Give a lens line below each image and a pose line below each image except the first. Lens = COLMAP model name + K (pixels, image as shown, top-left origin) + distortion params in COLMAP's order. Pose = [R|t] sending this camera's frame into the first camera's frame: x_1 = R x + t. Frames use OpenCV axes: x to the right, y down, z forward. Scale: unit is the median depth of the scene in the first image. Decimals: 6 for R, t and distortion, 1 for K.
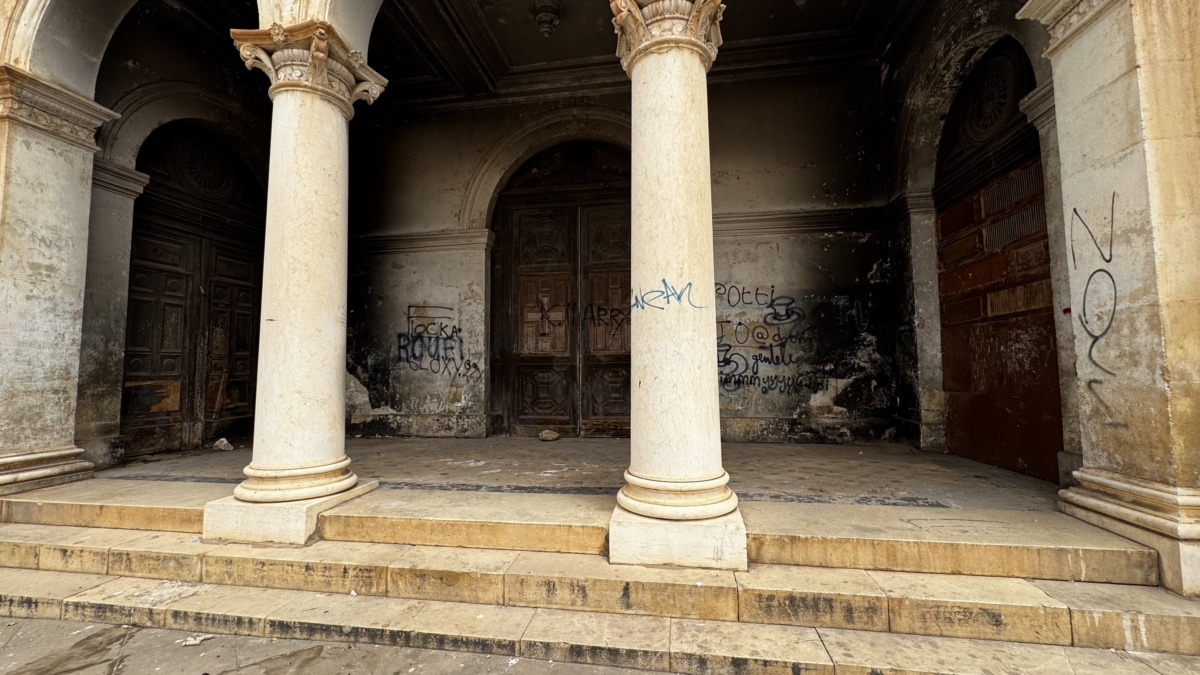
lens RADIAL K [[480.8, 0, 600.0], [0, 480.8, 337.5], [0, 0, 1]] dist [-0.001054, -0.000264]
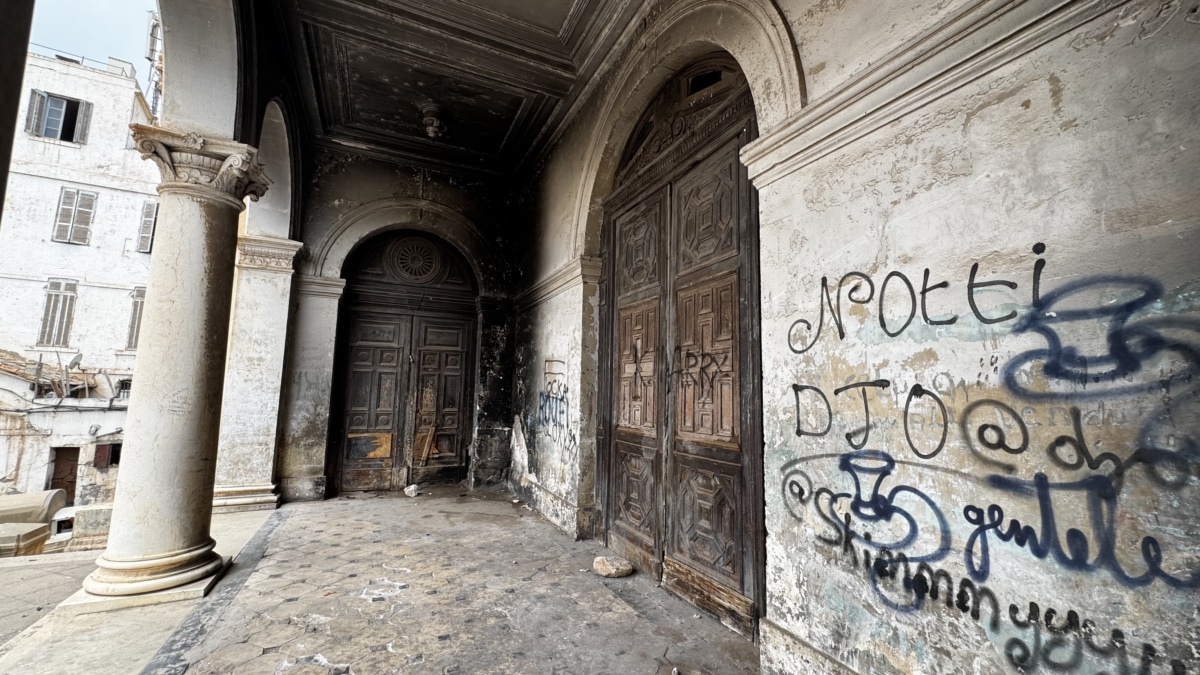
lens RADIAL K [[480.8, 0, 600.0], [0, 480.8, 337.5], [0, 0, 1]] dist [-0.001054, -0.000264]
pose [[0.566212, -0.076918, -0.820663, 0.438186], [0.031116, 0.996921, -0.071970, -0.047407], [0.823672, 0.015214, 0.566862, 0.669701]]
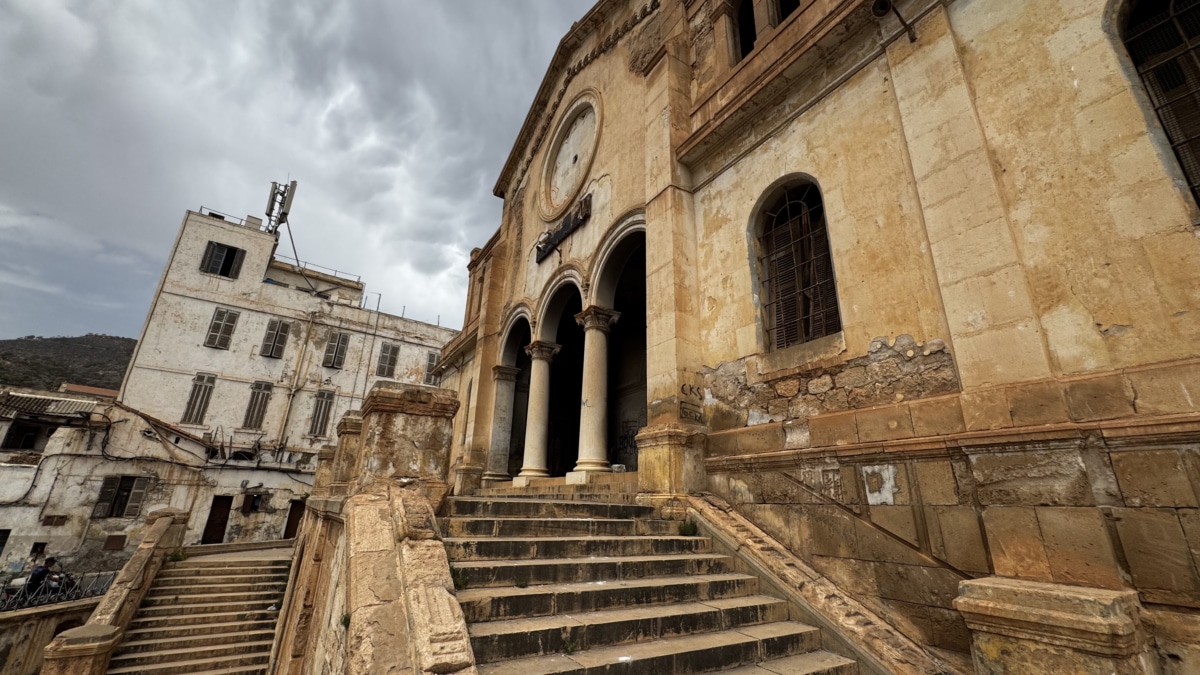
lens RADIAL K [[480.8, 0, 600.0], [0, 480.8, 337.5], [0, 0, 1]] dist [-0.001054, -0.000264]
pose [[0.657727, -0.226514, -0.718391, 1.256131], [0.021841, 0.959049, -0.282398, 0.189253], [0.752939, 0.170051, 0.635740, -0.506557]]
